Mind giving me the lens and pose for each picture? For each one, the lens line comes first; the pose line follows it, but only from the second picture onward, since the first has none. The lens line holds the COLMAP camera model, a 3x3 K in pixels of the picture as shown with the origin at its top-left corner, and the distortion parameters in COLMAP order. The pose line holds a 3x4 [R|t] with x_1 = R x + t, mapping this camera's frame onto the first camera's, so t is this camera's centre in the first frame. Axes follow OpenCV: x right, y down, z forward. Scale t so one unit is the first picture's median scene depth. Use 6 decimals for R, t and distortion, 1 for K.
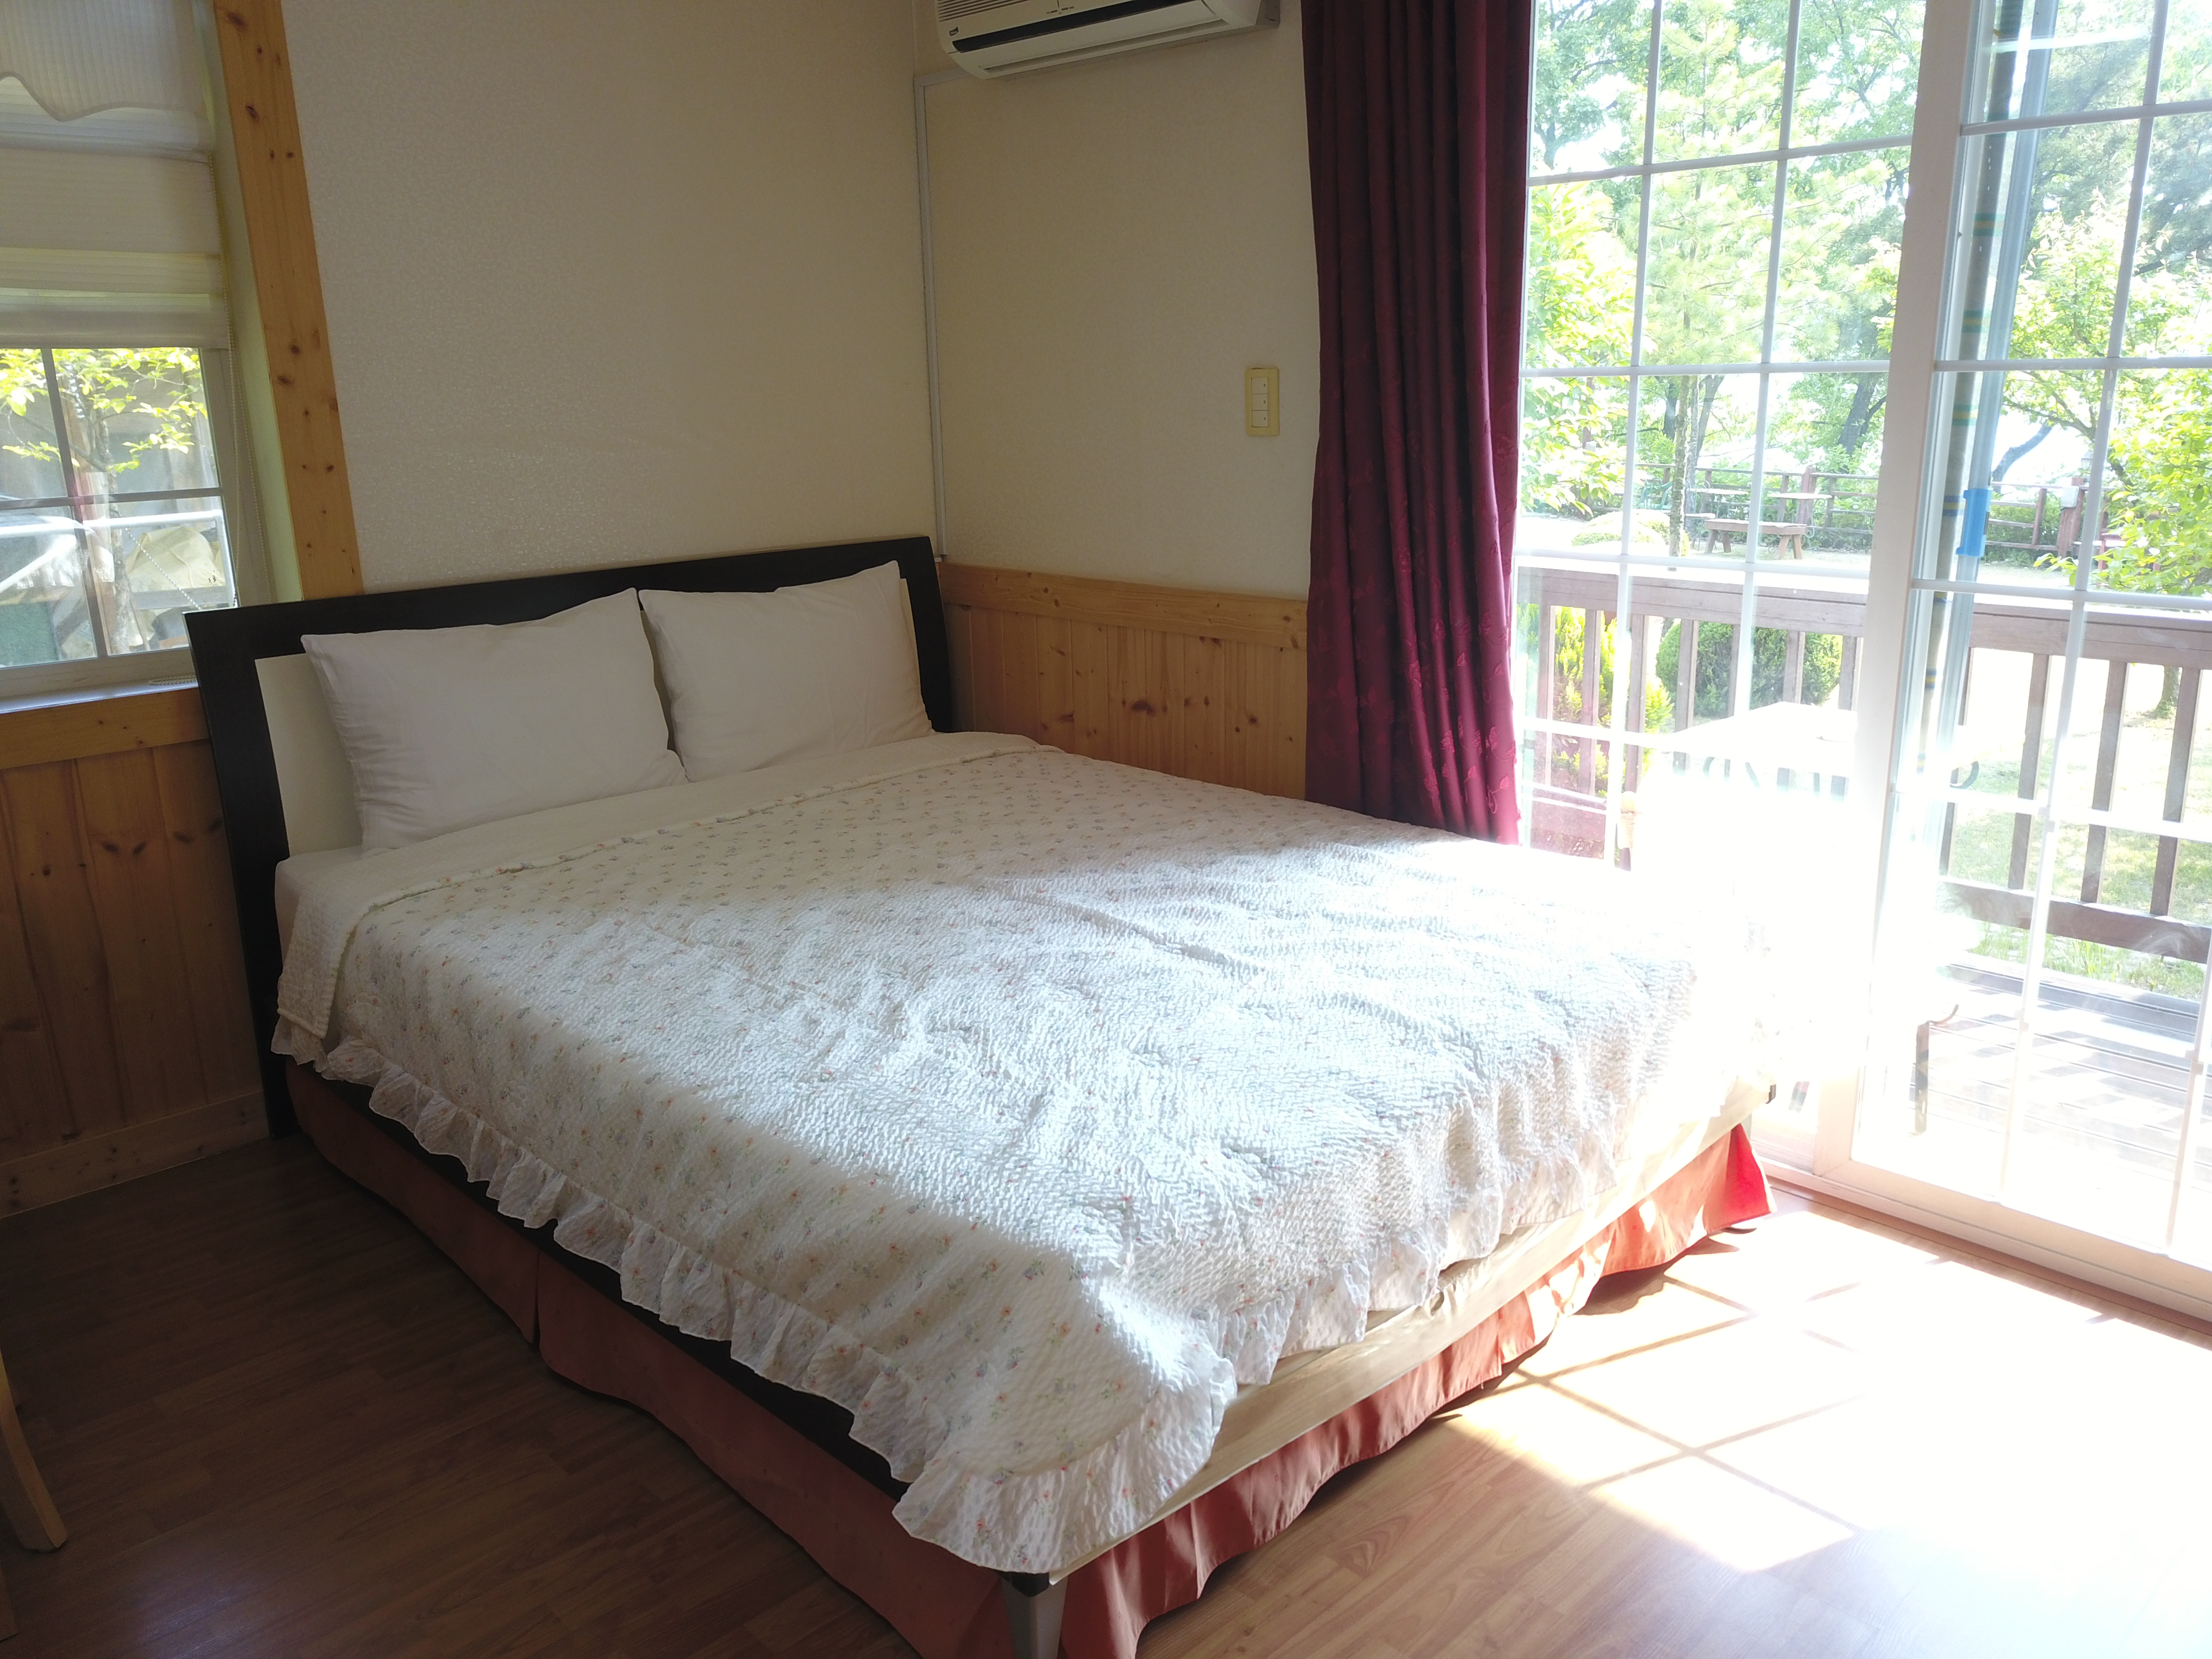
lens RADIAL K [[1712.8, 0, 1114.7], [0, 1712.8, 830.1], [0, 0, 1]] dist [-0.024529, 0.047990]
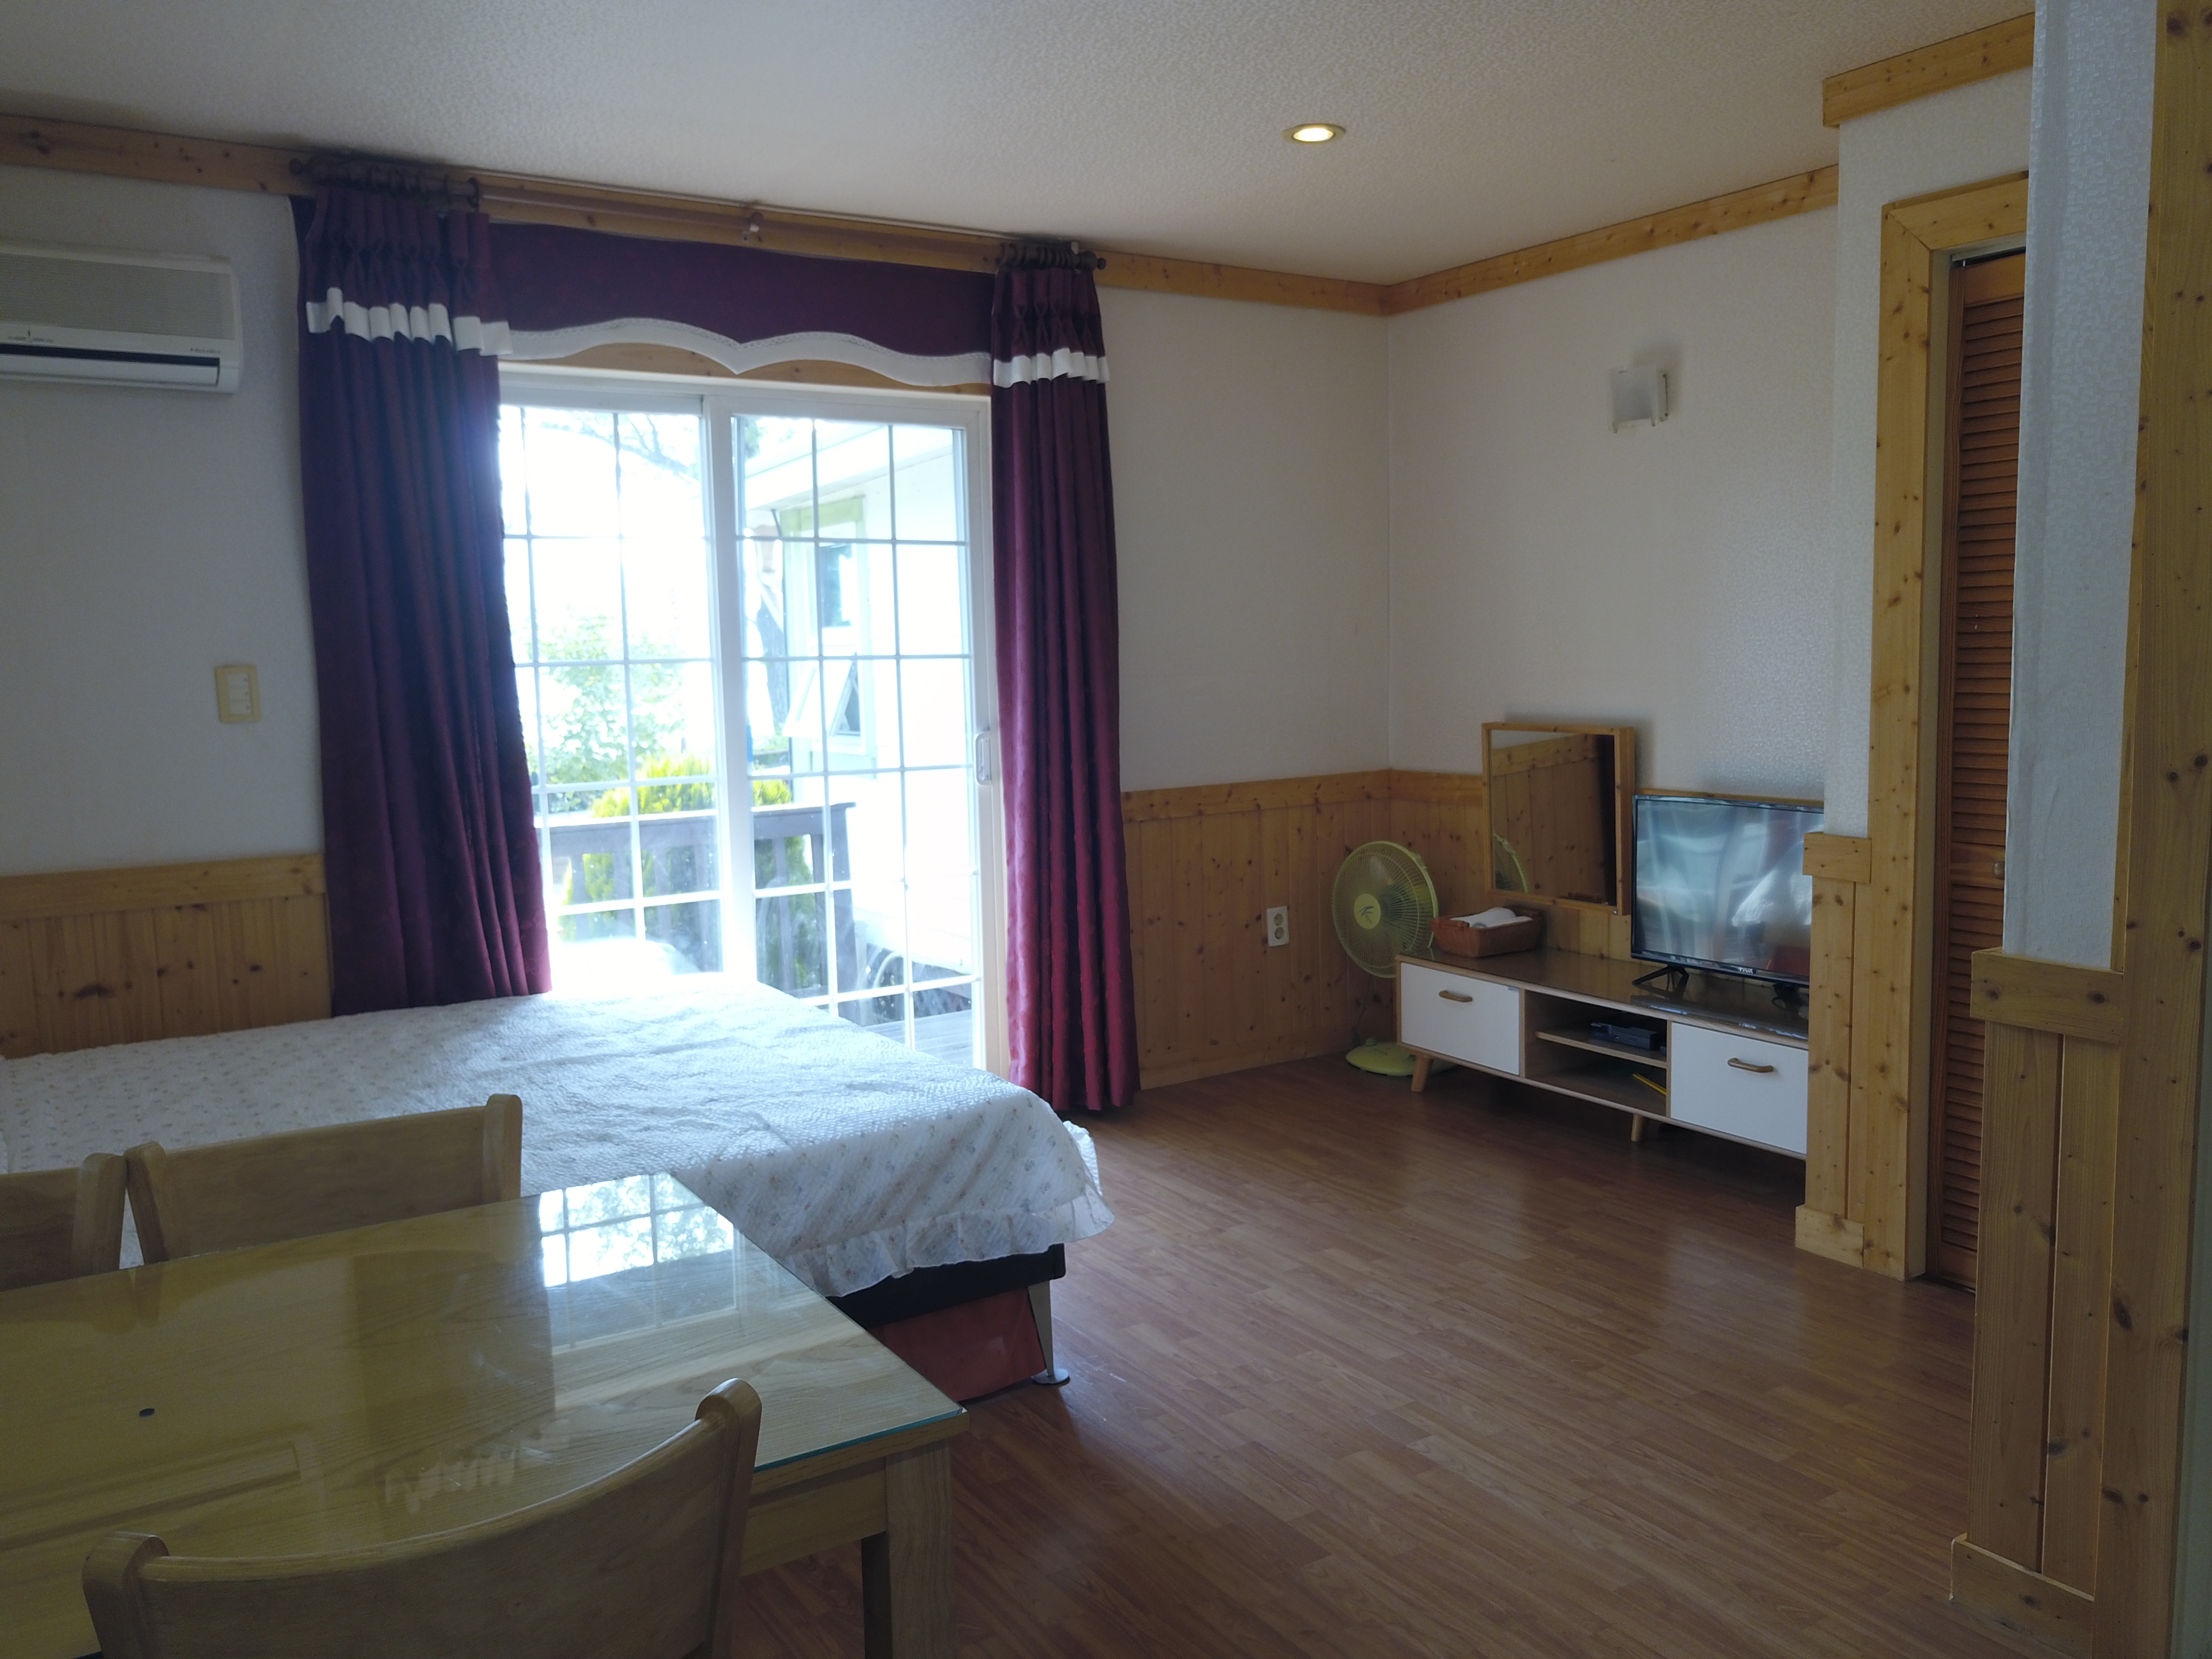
lens RADIAL K [[1712.8, 0, 1114.7], [0, 1712.8, 830.1], [0, 0, 1]] dist [-0.024529, 0.047990]
pose [[0.197510, -0.091847, 0.975989, -0.930276], [0.270054, 0.962176, 0.035896, -0.040667], [-0.942370, 0.256480, 0.214843, 0.208213]]
